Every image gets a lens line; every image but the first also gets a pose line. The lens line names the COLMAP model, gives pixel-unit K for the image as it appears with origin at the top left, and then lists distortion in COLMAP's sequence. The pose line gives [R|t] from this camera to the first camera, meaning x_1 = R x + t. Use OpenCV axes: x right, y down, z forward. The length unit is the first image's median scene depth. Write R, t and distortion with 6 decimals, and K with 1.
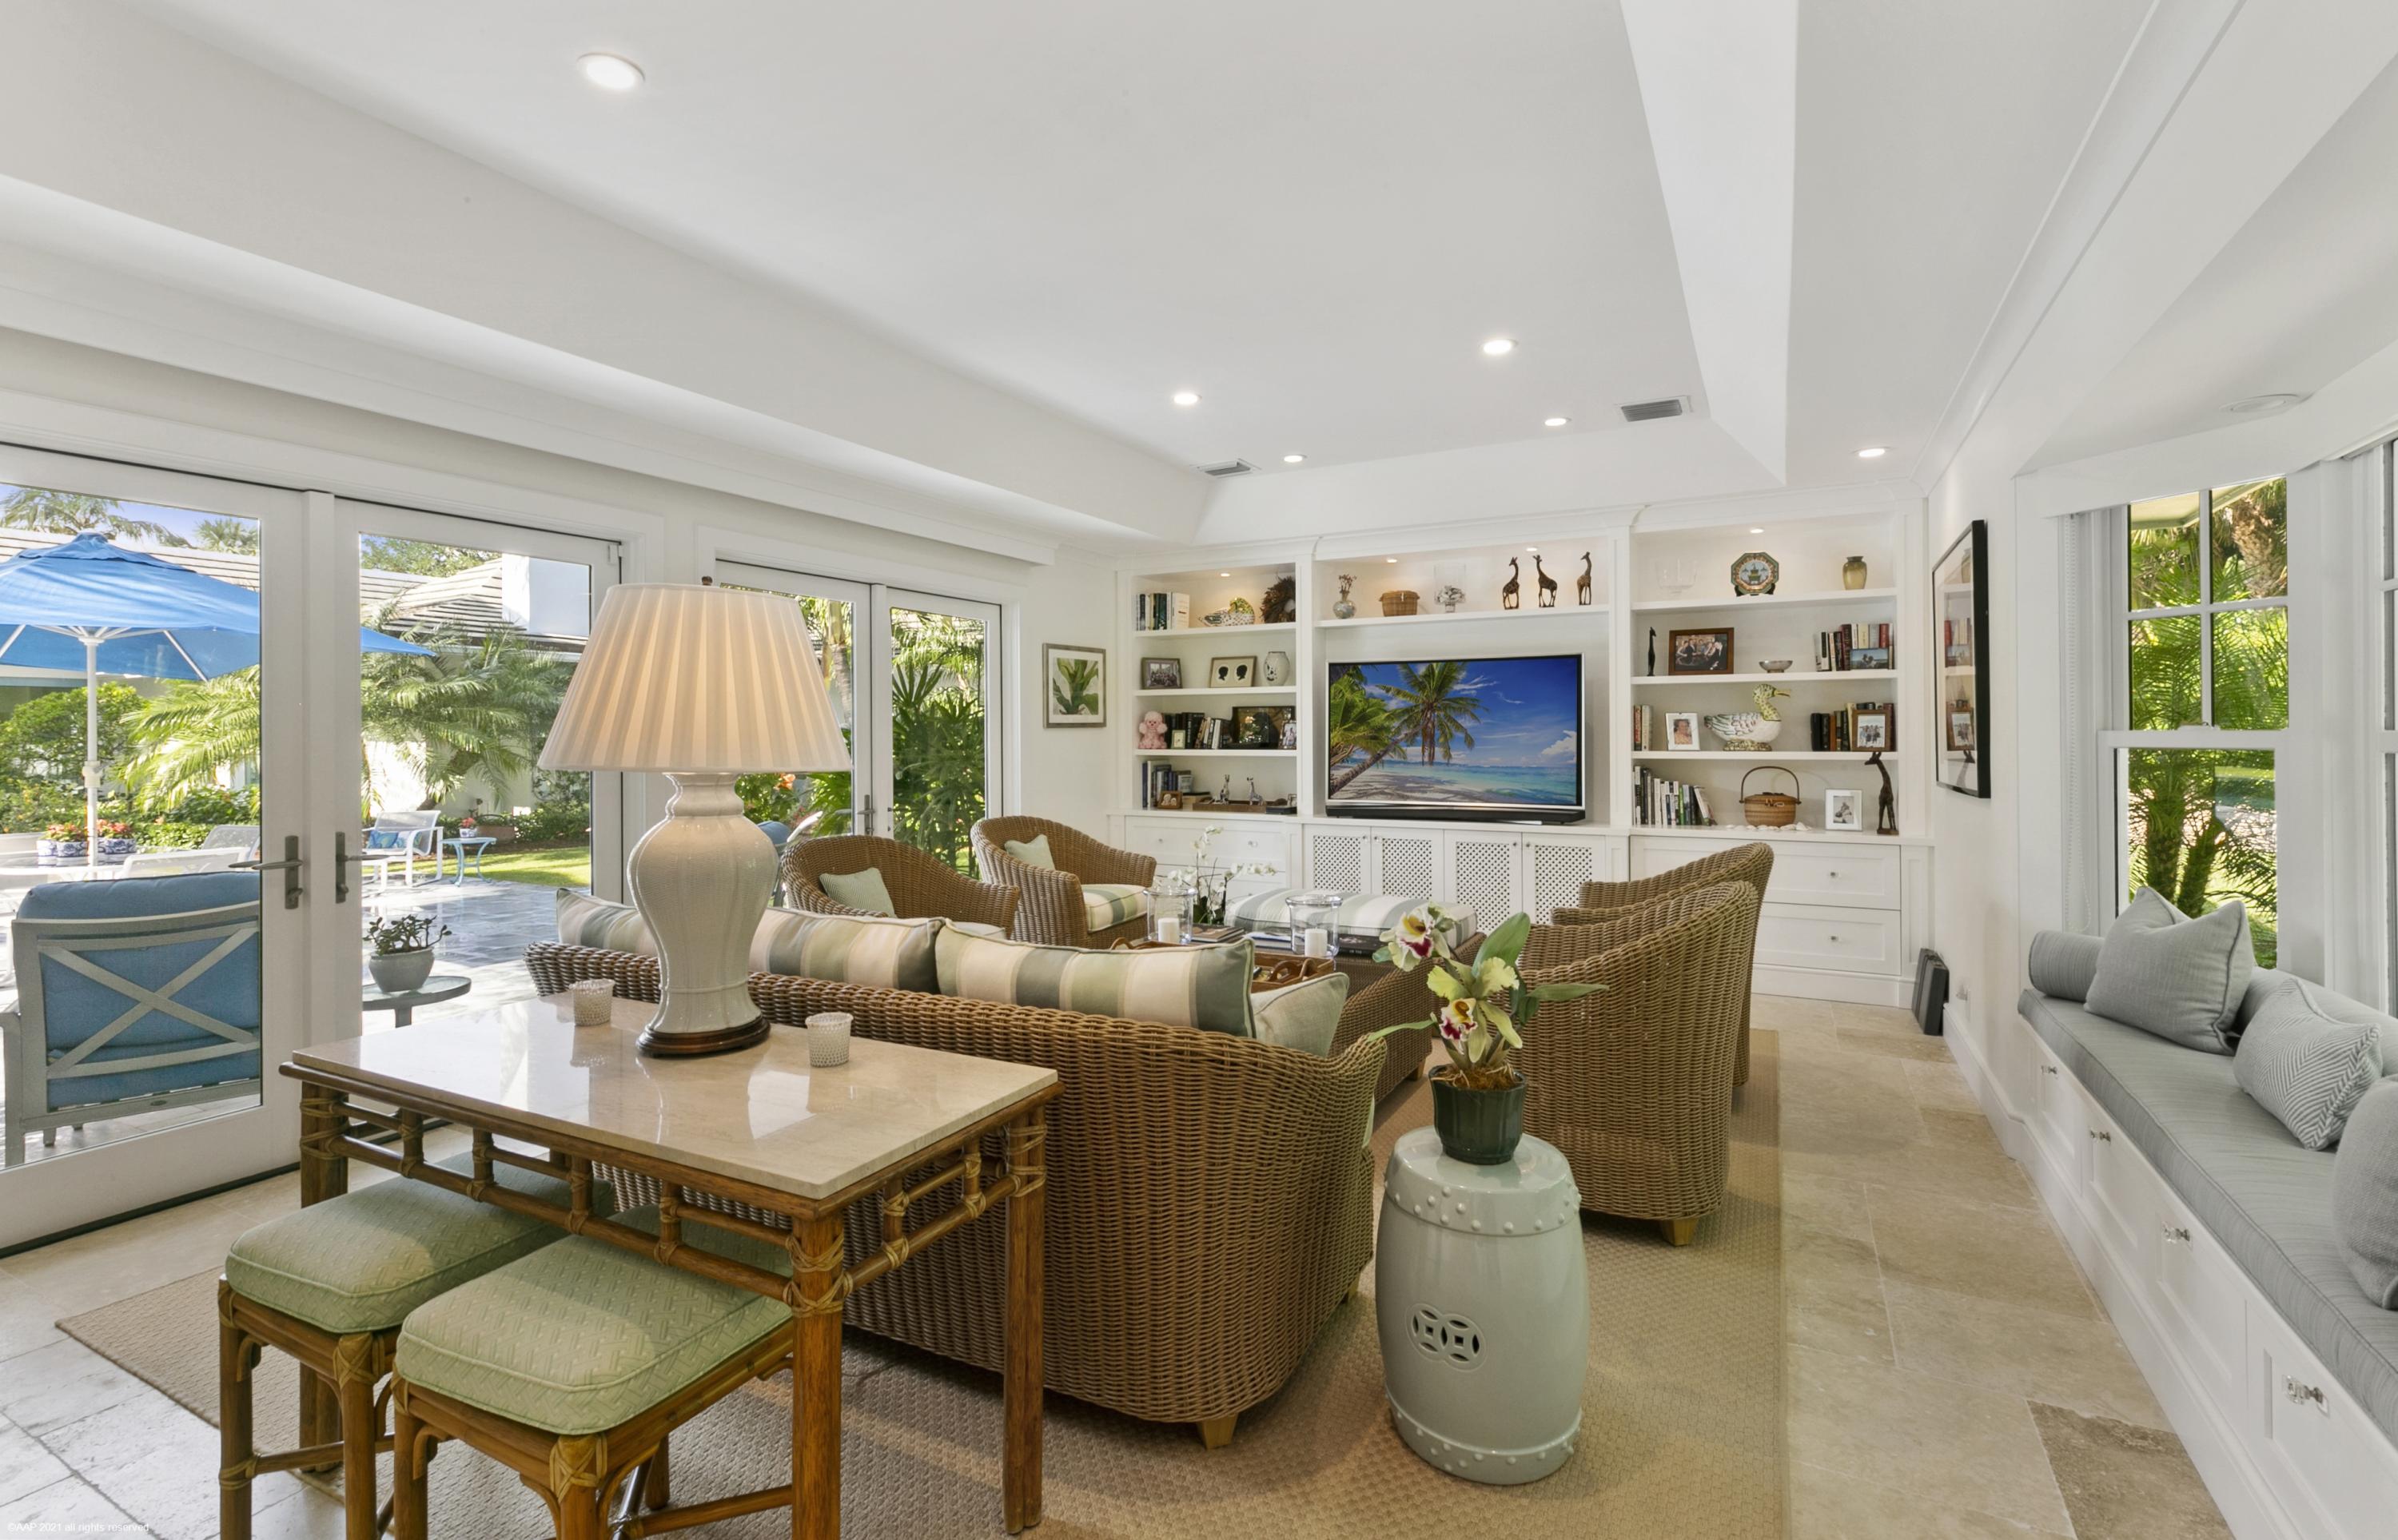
lens RADIAL K [[1106.5, 0, 1192.6], [0, 1106.5, 736.9], [0, 0, 1]] dist [0.019167, 0.000012]
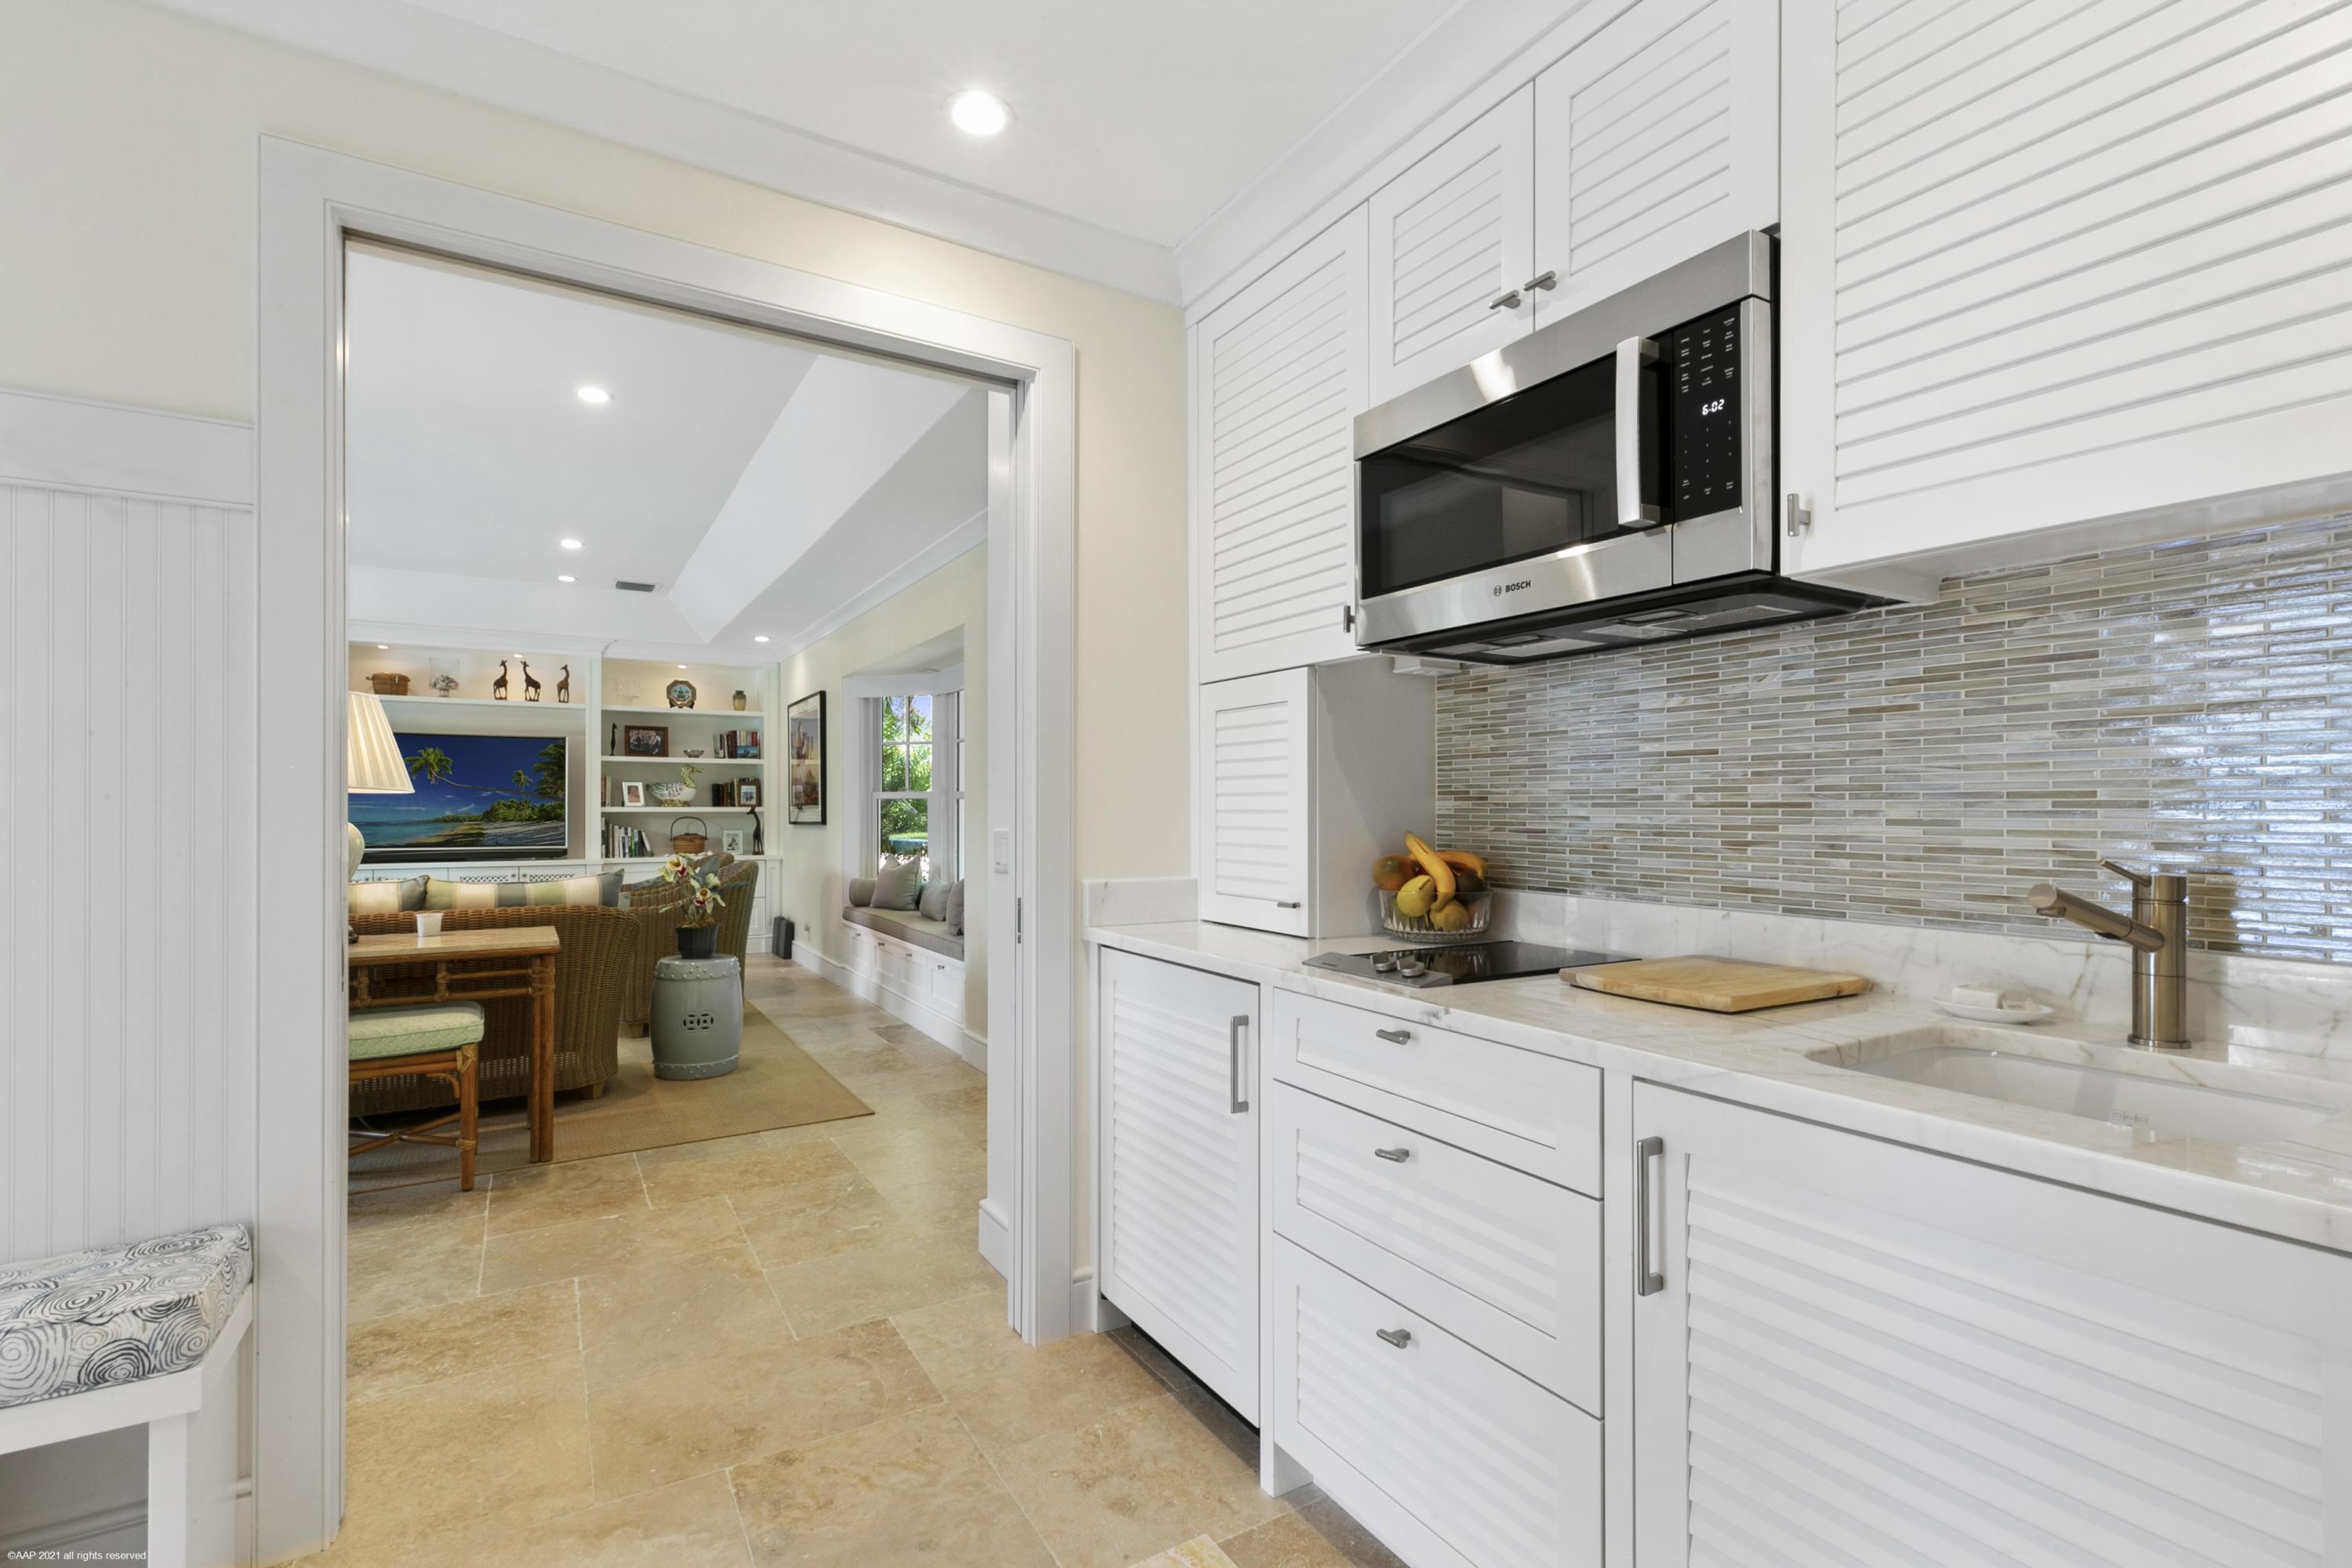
lens RADIAL K [[1069.1, 0, 1174.8], [0, 1069.1, 785.3], [0, 0, 1]] dist [-0.000333, 0.000111]
pose [[0.522792, 0.023944, 0.852124, -0.411079], [-0.000266, 0.999610, -0.027924, 0.024078], [-0.852460, 0.014372, 0.522594, -0.377684]]
